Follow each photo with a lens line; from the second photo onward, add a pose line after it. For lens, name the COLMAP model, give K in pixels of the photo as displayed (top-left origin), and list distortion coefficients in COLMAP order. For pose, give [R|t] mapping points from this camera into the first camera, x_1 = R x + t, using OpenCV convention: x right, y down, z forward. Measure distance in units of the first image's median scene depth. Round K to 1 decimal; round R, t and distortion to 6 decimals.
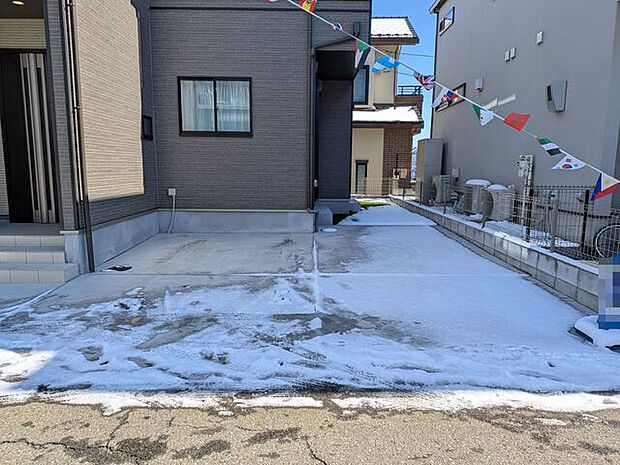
lens RADIAL K [[440.8, 0, 311.9], [0, 440.8, 237.7], [0, 0, 1]] dist [0.029393, -0.027586]
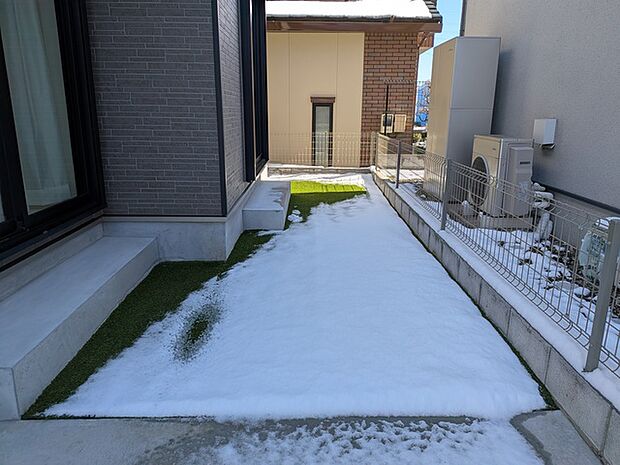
lens RADIAL K [[440.8, 0, 310.5], [0, 440.8, 234.3], [0, 0, 1]] dist [0.029393, -0.027586]
pose [[0.999992, -0.004017, 0.000851, 0.253299], [0.003886, 0.992855, 0.119261, -0.195005], [-0.001324, -0.119256, 0.992863, 1.167425]]
